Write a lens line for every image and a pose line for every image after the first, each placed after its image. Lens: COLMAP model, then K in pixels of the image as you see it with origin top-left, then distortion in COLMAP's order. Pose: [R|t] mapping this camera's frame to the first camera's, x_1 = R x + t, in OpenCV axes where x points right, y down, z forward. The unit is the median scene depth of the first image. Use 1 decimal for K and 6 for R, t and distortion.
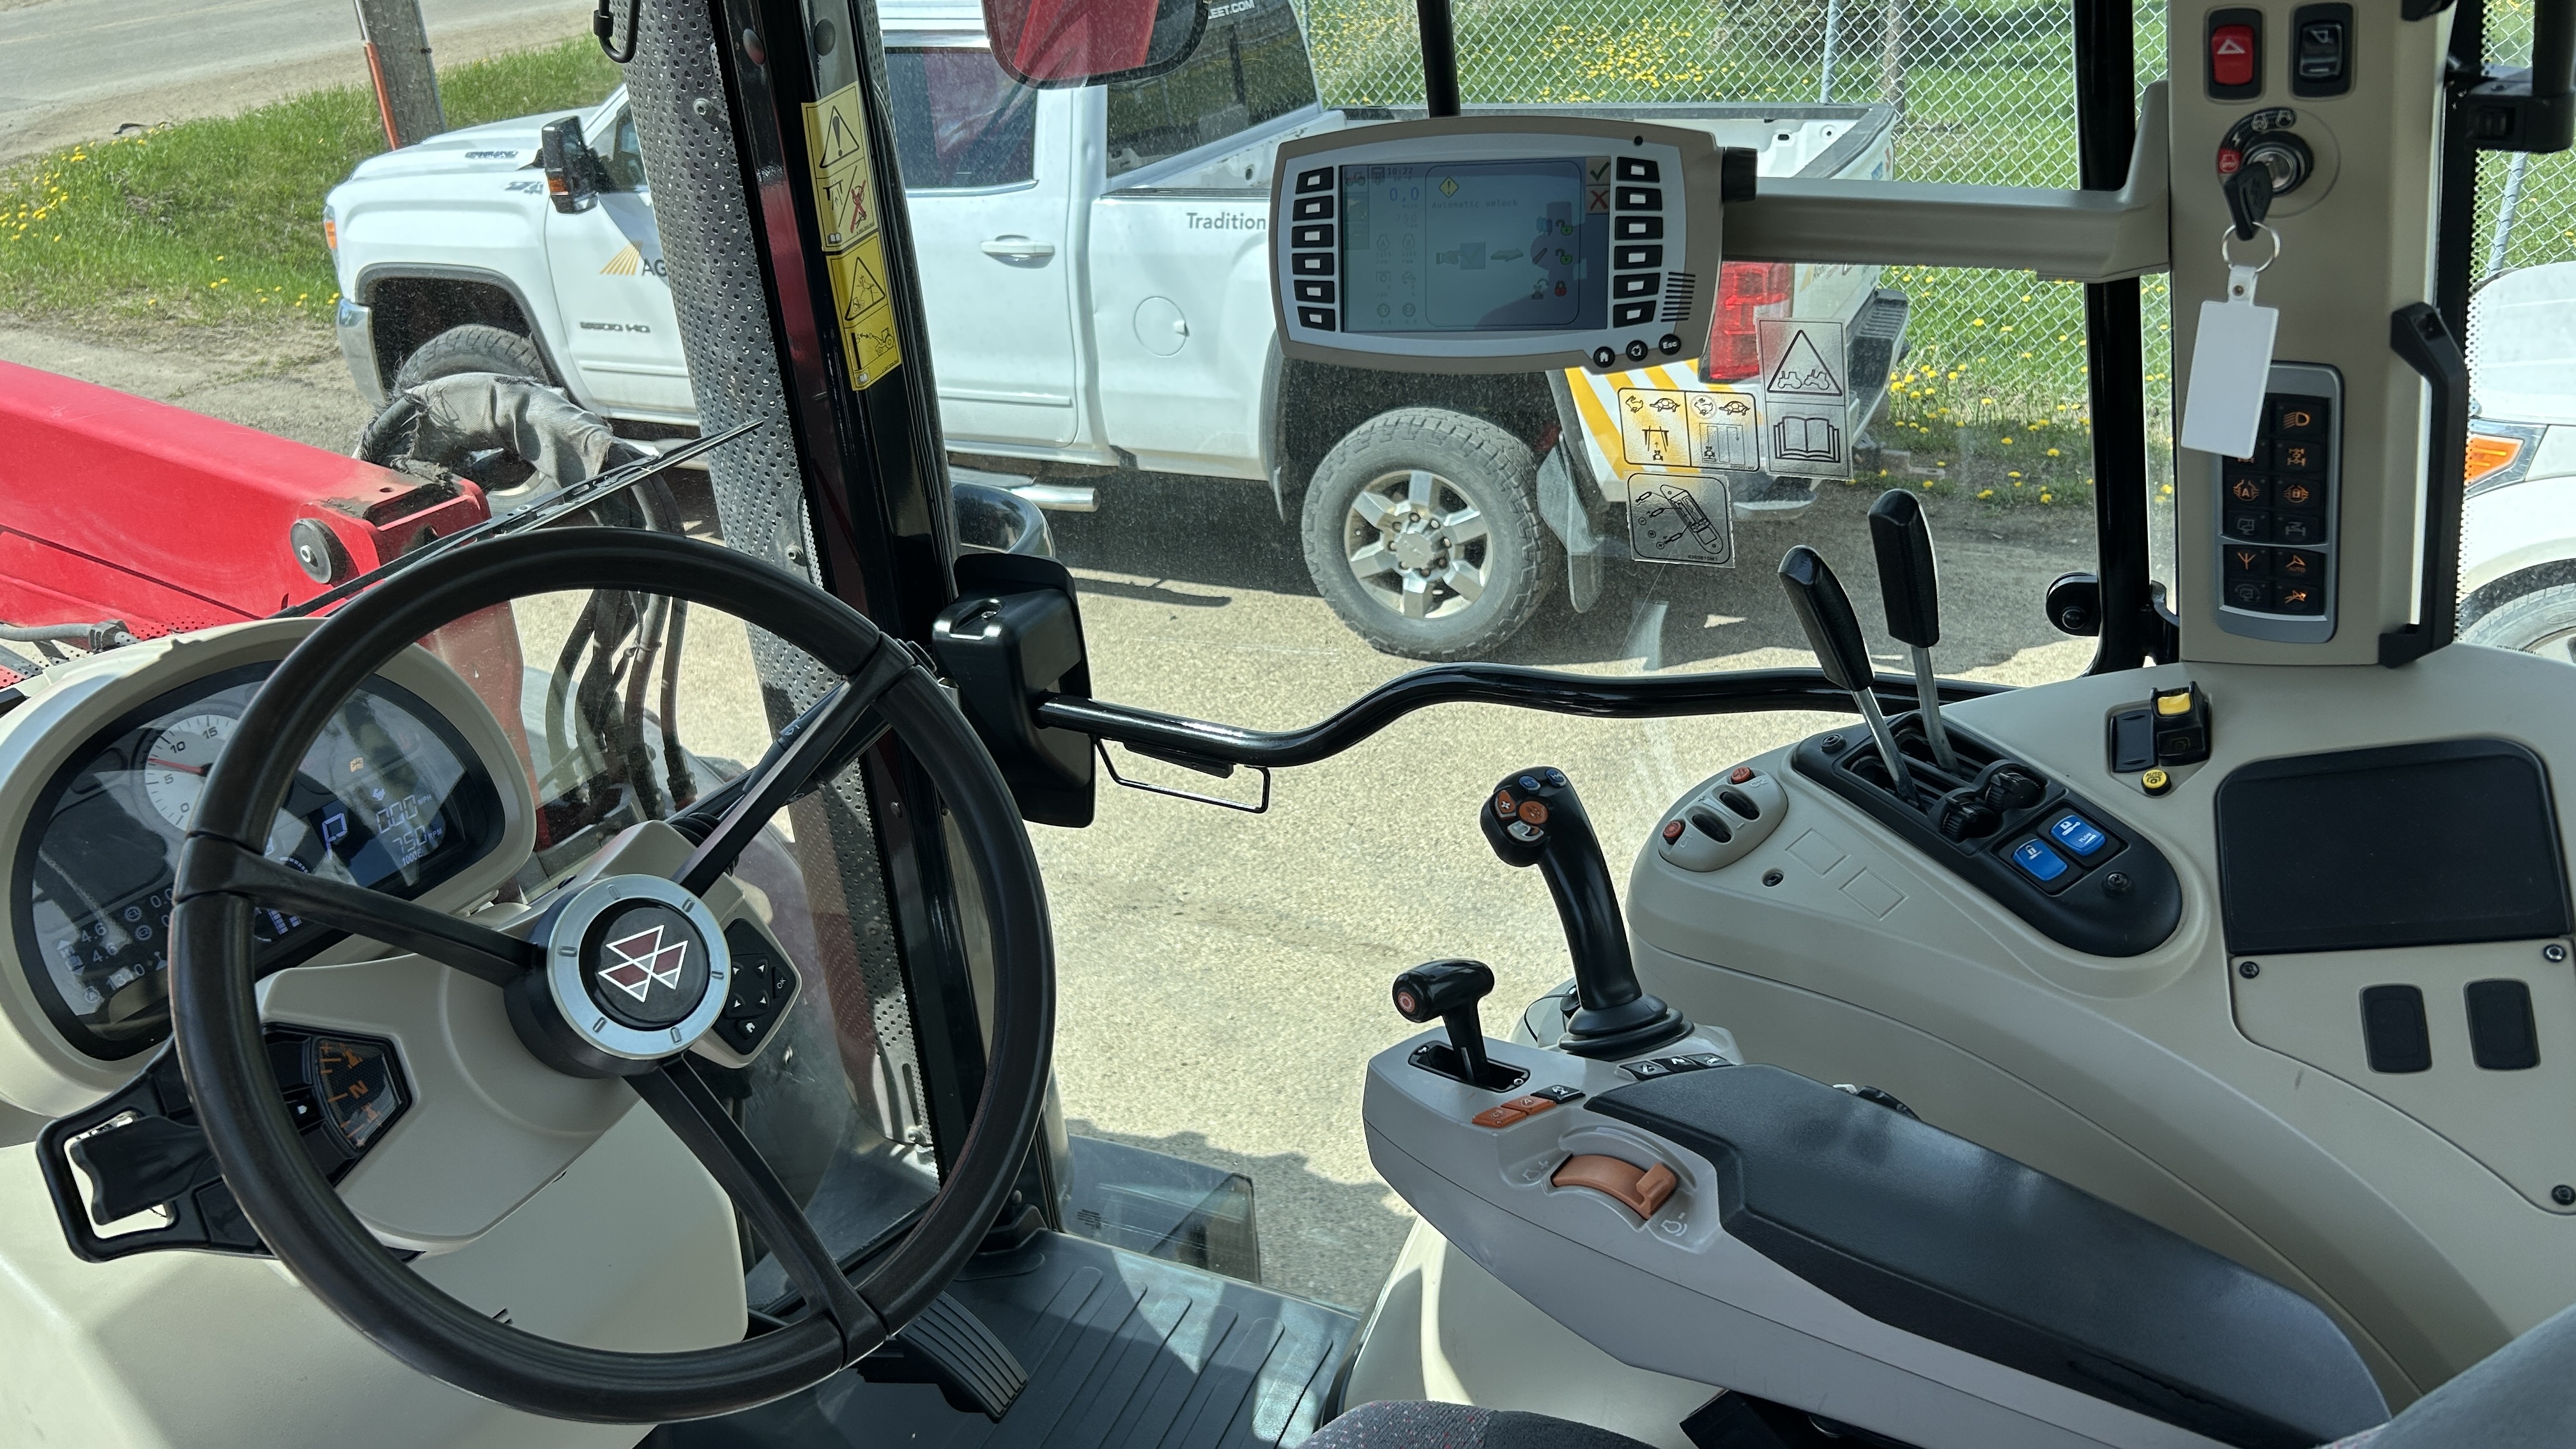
lens RADIAL K [[2001.3, 0, 1288.0], [0, 2001.3, 724.5], [0, 0, 1]] dist [0.048118, -0.003244]
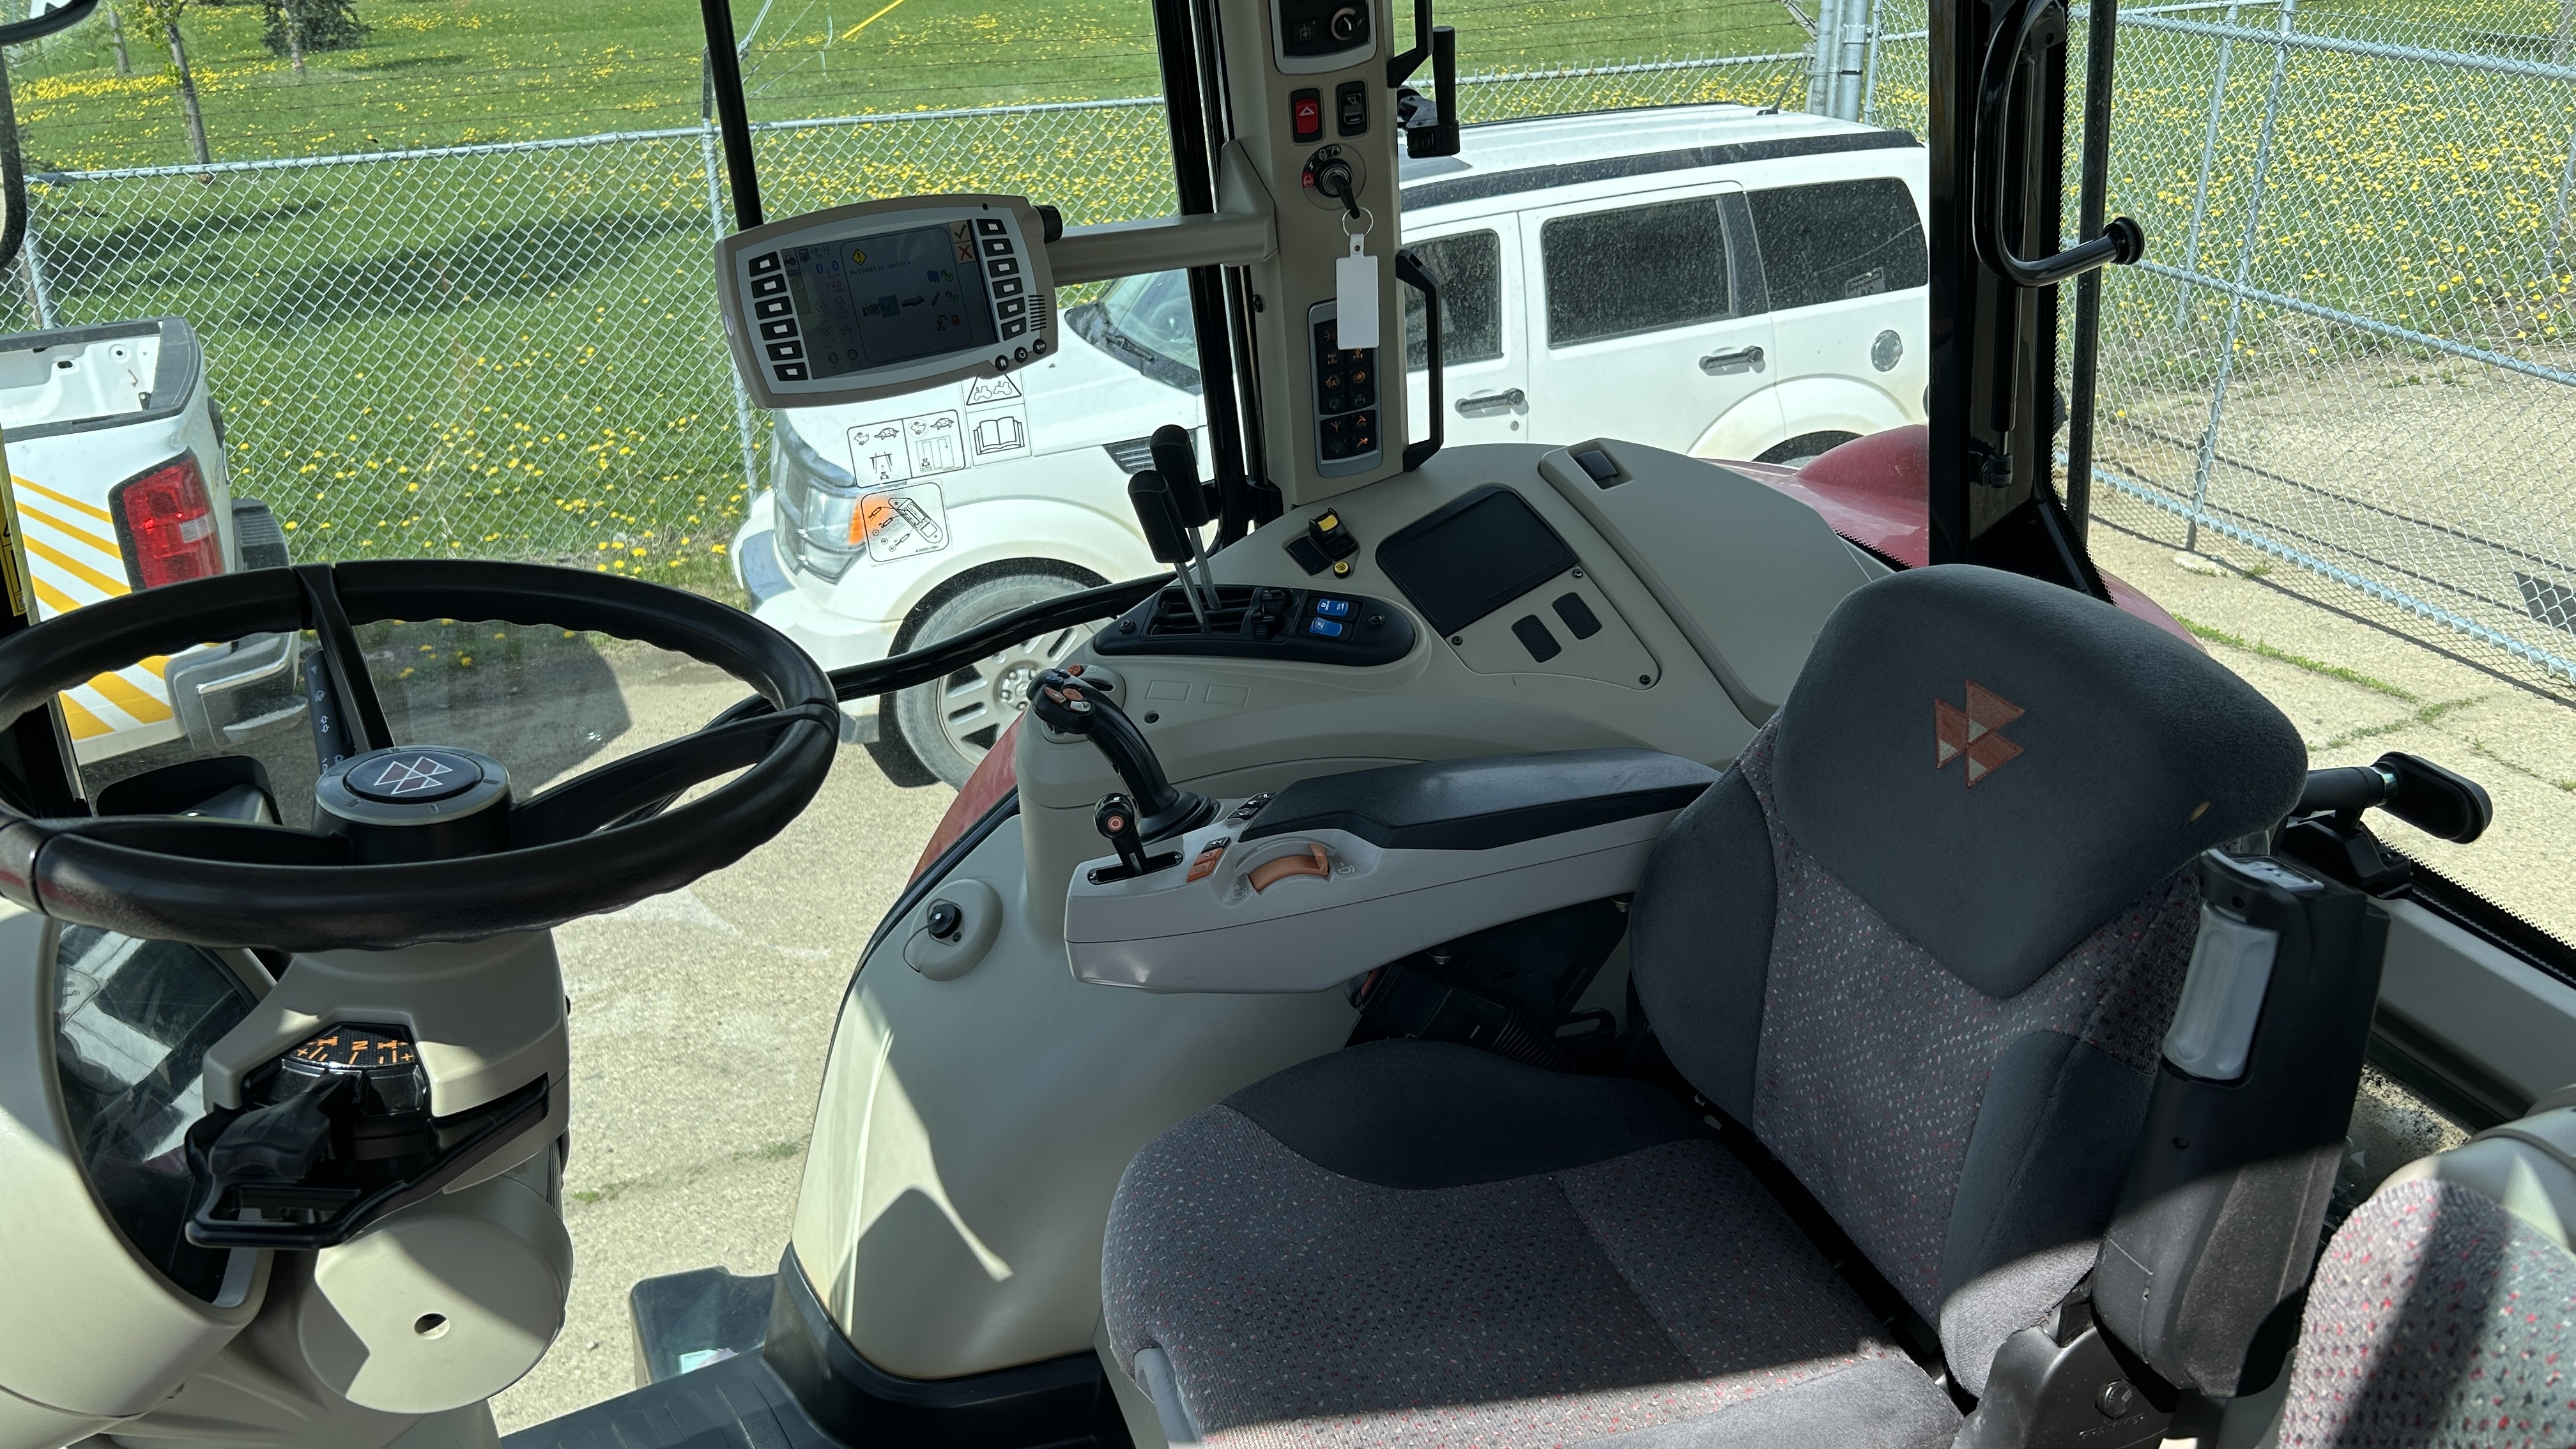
lens RADIAL K [[2053.5, 0, 1288.0], [0, 2053.5, 724.5], [0, 0, 1]] dist [0.254821, -0.474218]
pose [[0.618184, -0.271111, 0.737799, -0.841607], [0.349537, 0.935539, 0.050903, 0.045878], [-0.704040, 0.226421, 0.673098, -0.046125]]
